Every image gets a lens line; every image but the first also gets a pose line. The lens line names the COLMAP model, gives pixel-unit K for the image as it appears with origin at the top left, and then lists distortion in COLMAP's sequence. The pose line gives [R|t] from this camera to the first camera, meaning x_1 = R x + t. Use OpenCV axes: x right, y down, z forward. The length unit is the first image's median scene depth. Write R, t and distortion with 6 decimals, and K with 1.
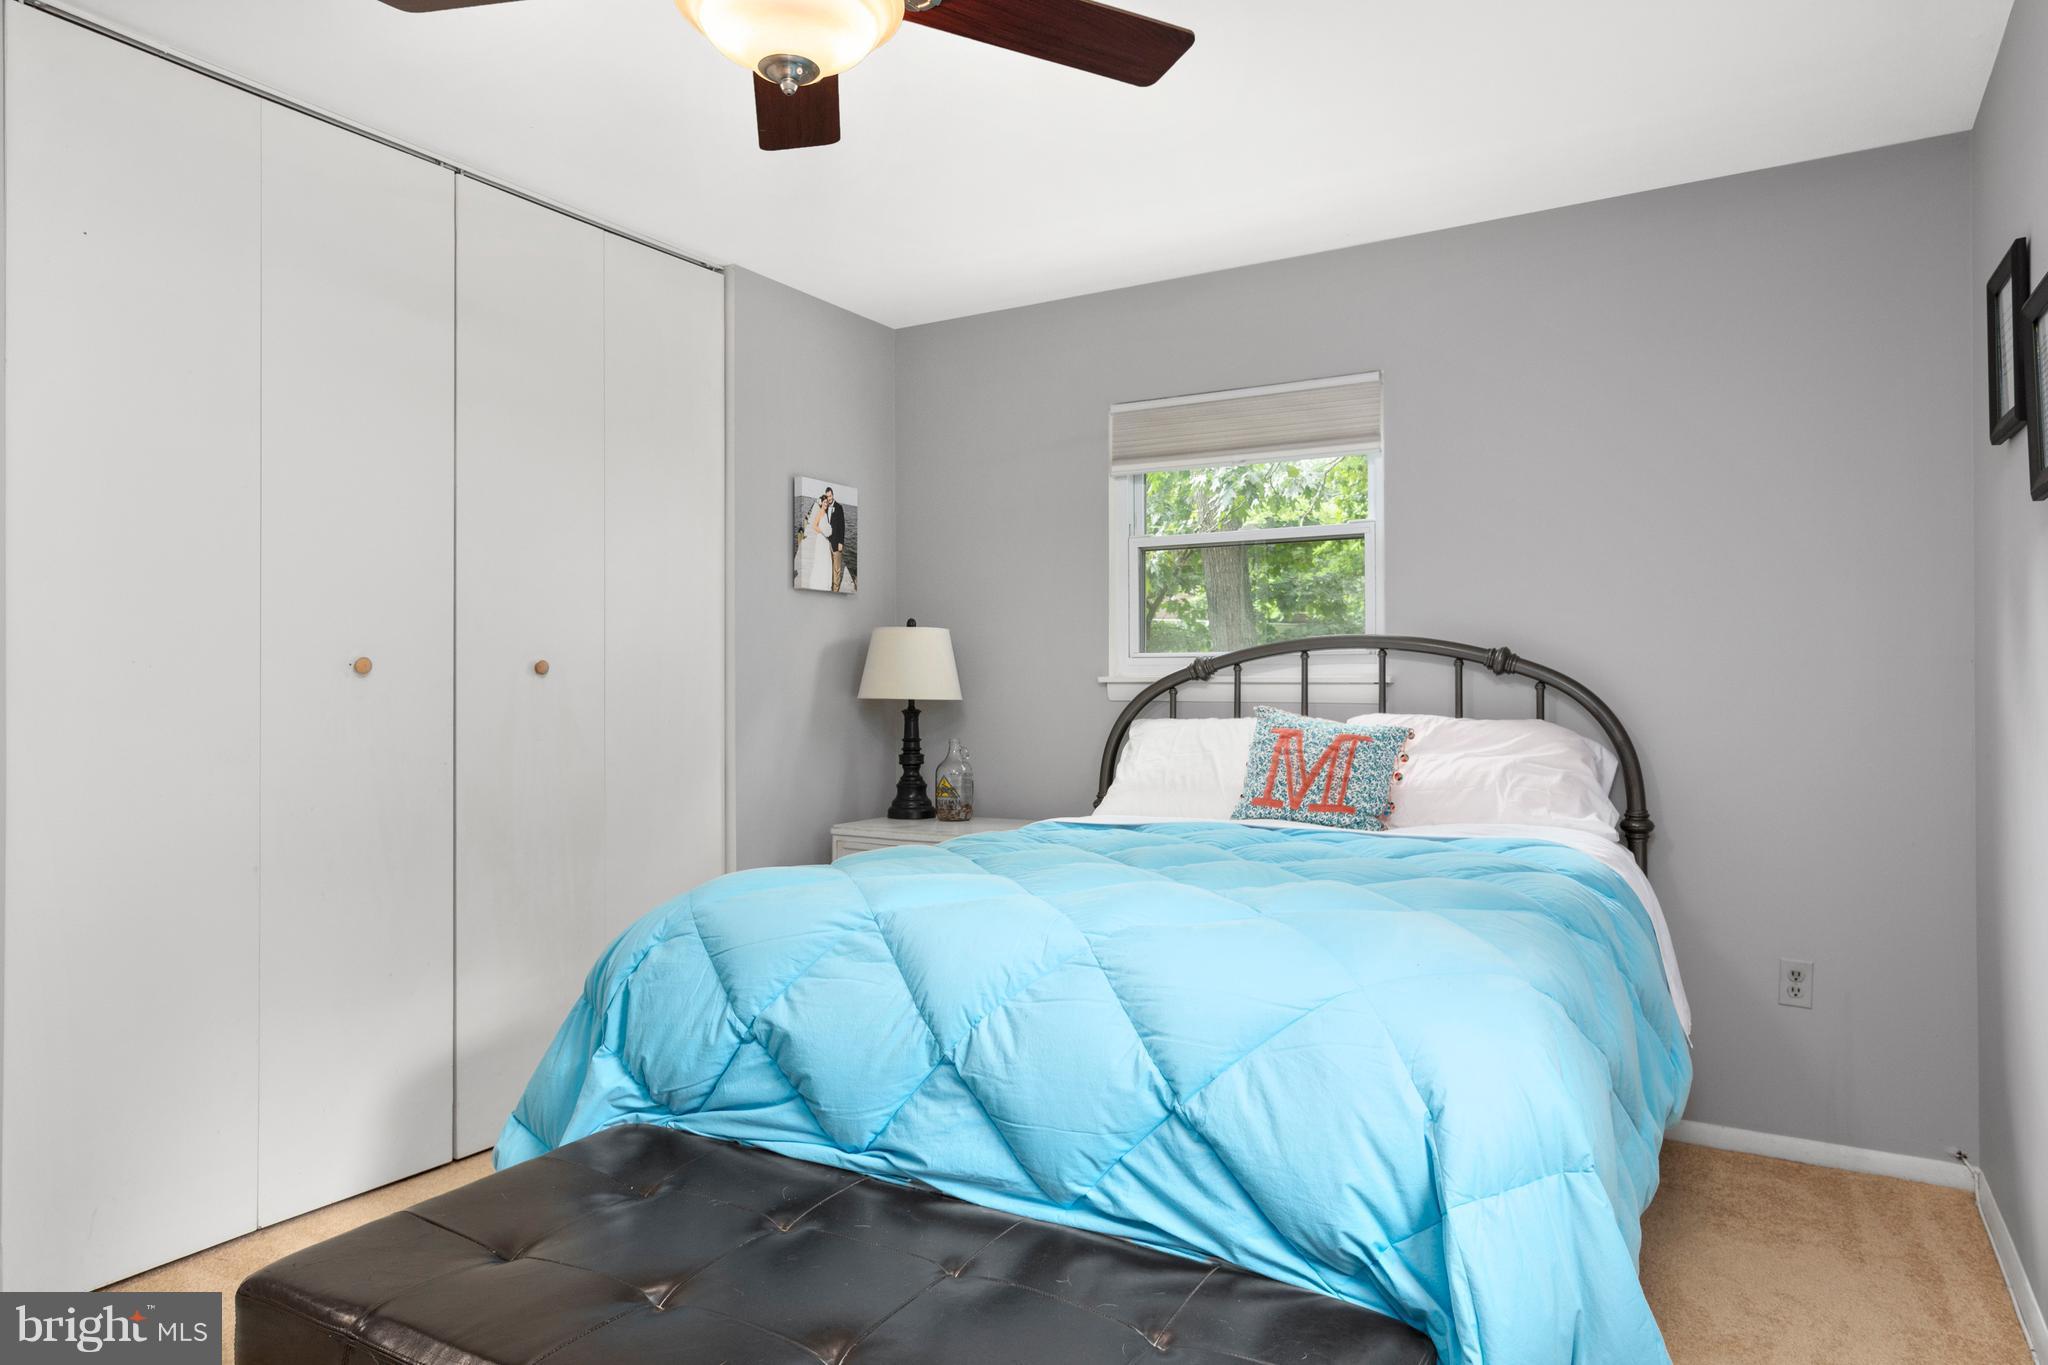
lens RADIAL K [[1261.7, 0, 1024.0], [0, 1261.7, 682.5], [0, 0, 1]] dist [0.000953, 0.000008]
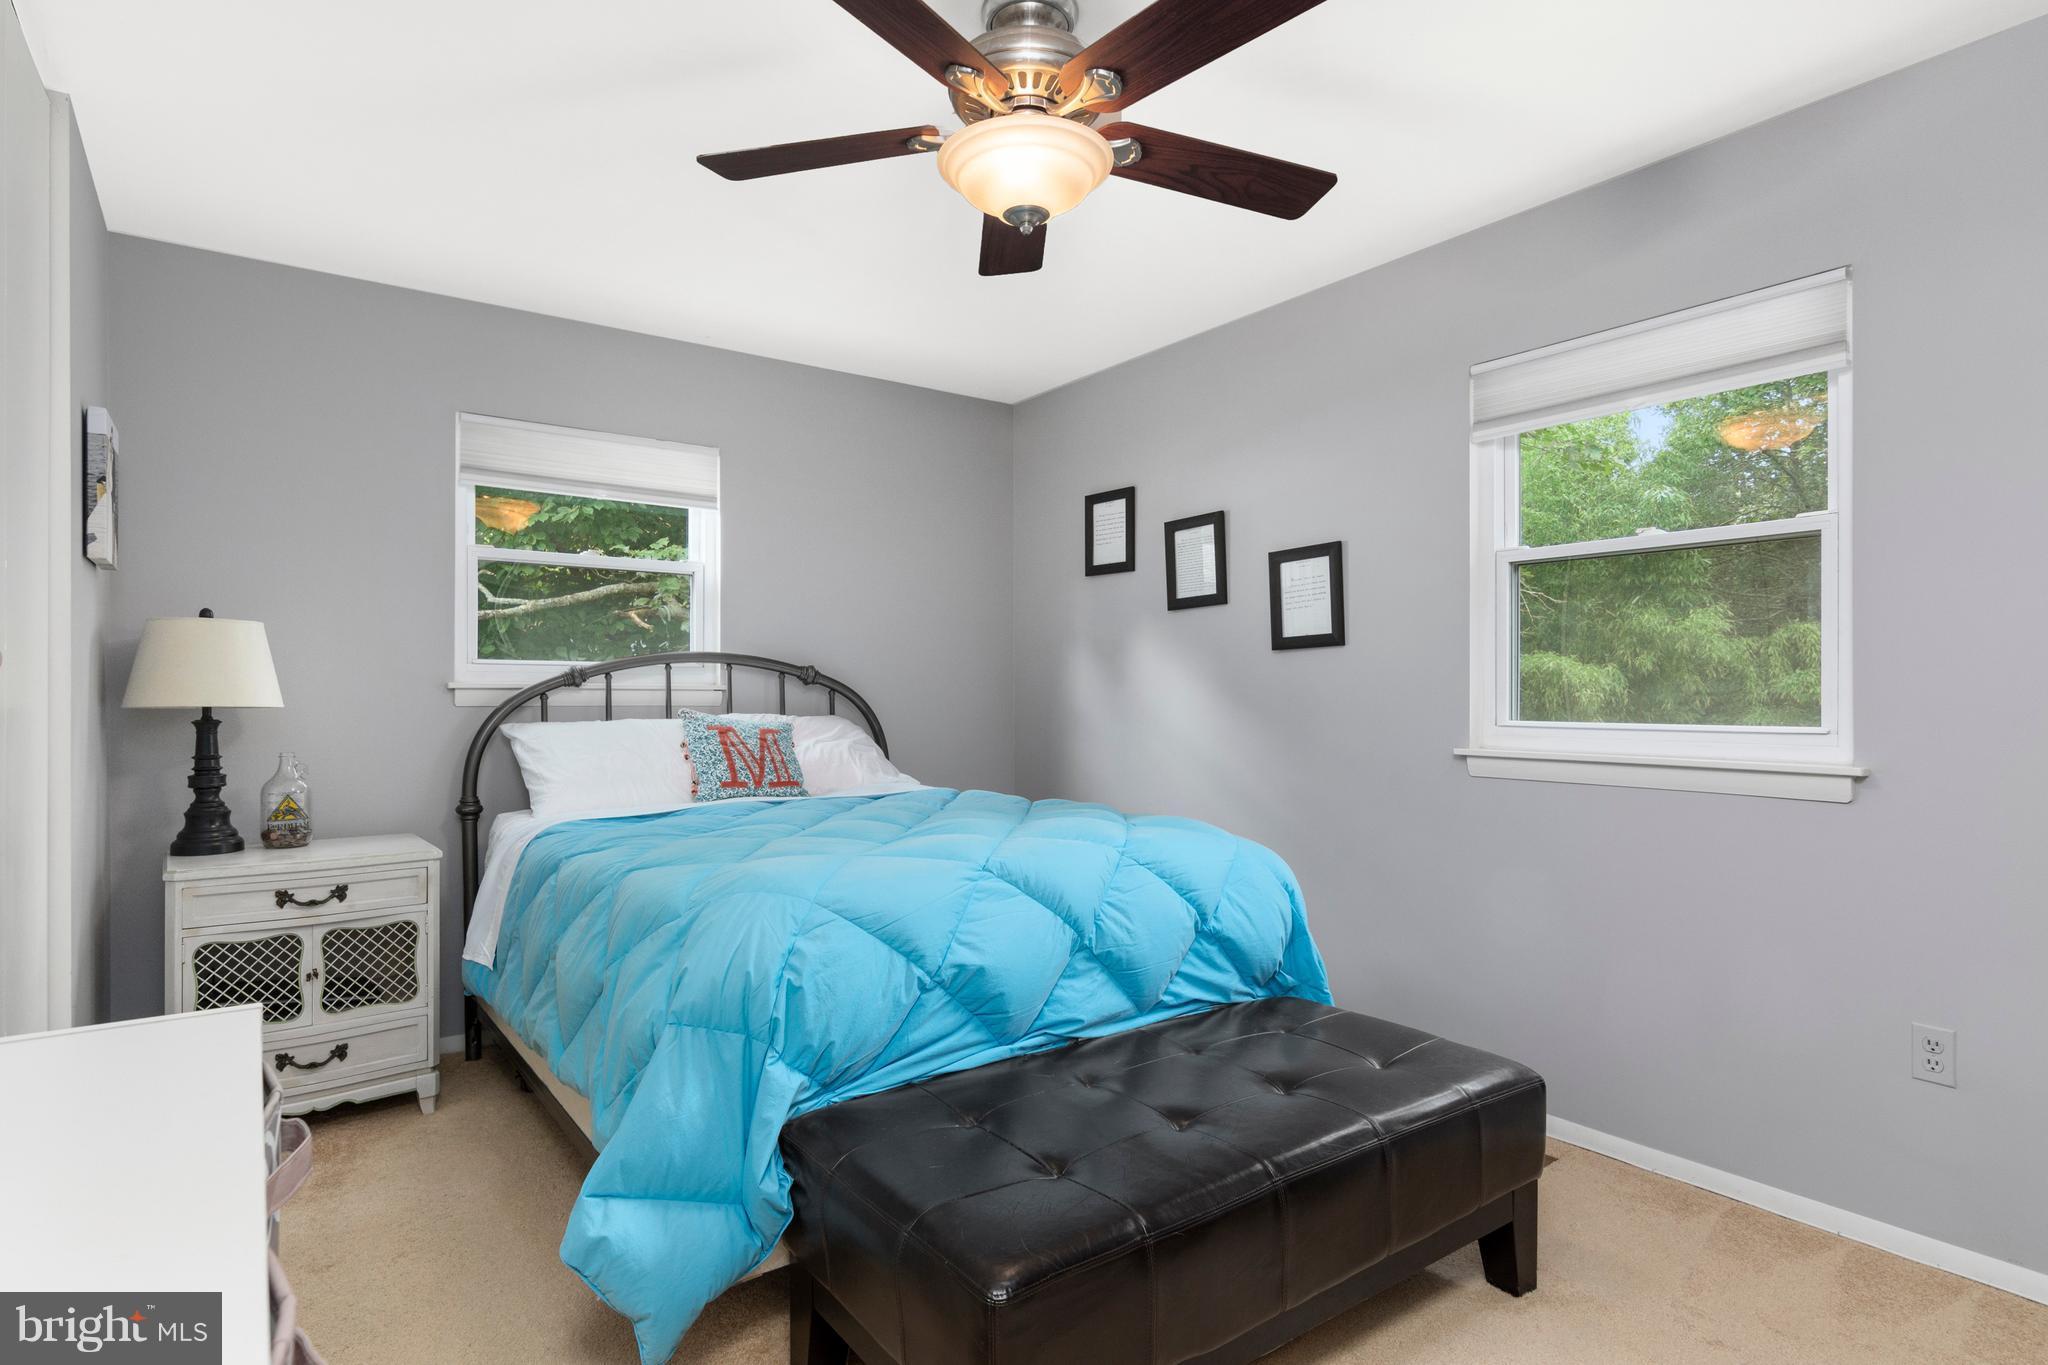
lens RADIAL K [[1066.3, 0, 1023.0], [0, 1066.3, 700.8], [0, 0, 1]] dist [-0.000237, 0.000049]
pose [[0.392410, -0.004863, 0.919778, -0.651574], [-0.003346, 0.999972, 0.006715, 0.003639], [-0.919784, -0.005713, 0.392383, 0.312011]]
